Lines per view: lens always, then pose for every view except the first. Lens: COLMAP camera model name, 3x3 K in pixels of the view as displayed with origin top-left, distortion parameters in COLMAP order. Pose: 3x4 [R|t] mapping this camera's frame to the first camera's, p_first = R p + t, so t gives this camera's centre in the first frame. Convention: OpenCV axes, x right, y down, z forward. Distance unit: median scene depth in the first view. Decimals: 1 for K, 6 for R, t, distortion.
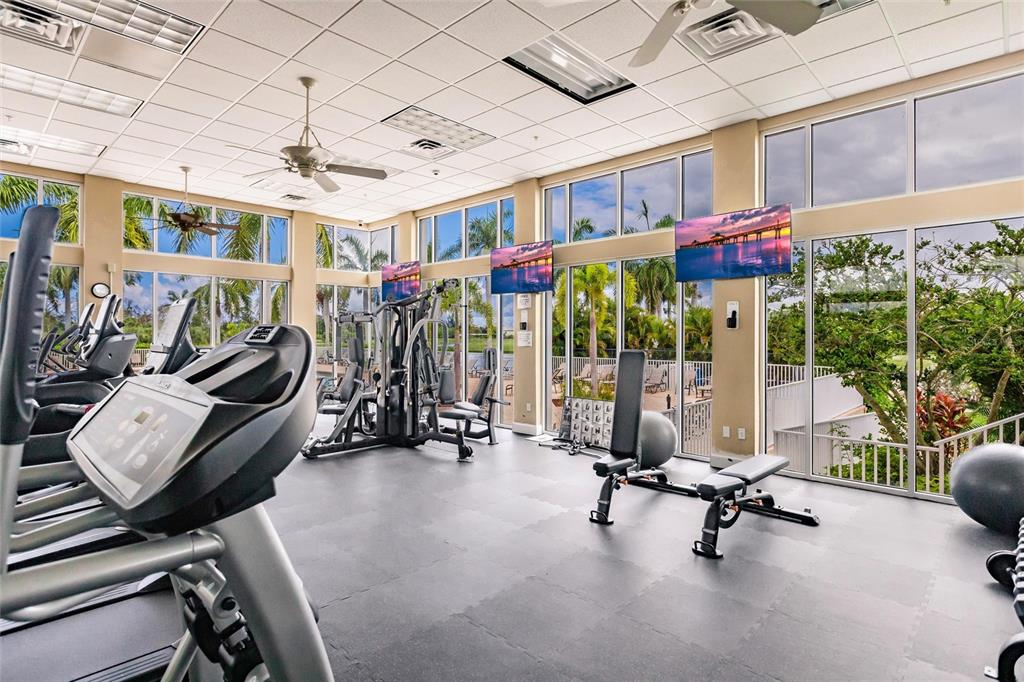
lens RADIAL K [[473.4, 0, 514.9], [0, 473.4, 334.1], [0, 0, 1]] dist [-0.000986, -0.000466]
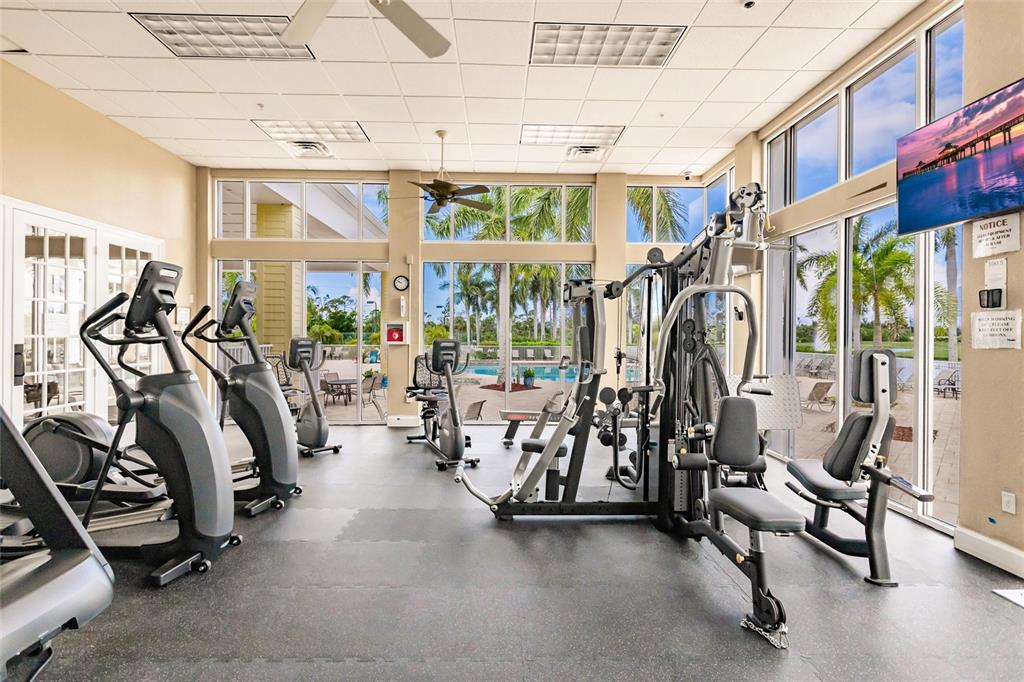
lens RADIAL K [[473.4, 0, 514.9], [0, 473.4, 334.1], [0, 0, 1]] dist [-0.000986, -0.000466]
pose [[0.691768, 0.006299, -0.722092, 0.029847], [-0.005615, 0.999979, 0.003344, 0.014449], [0.722098, 0.001742, 0.691789, 0.473879]]
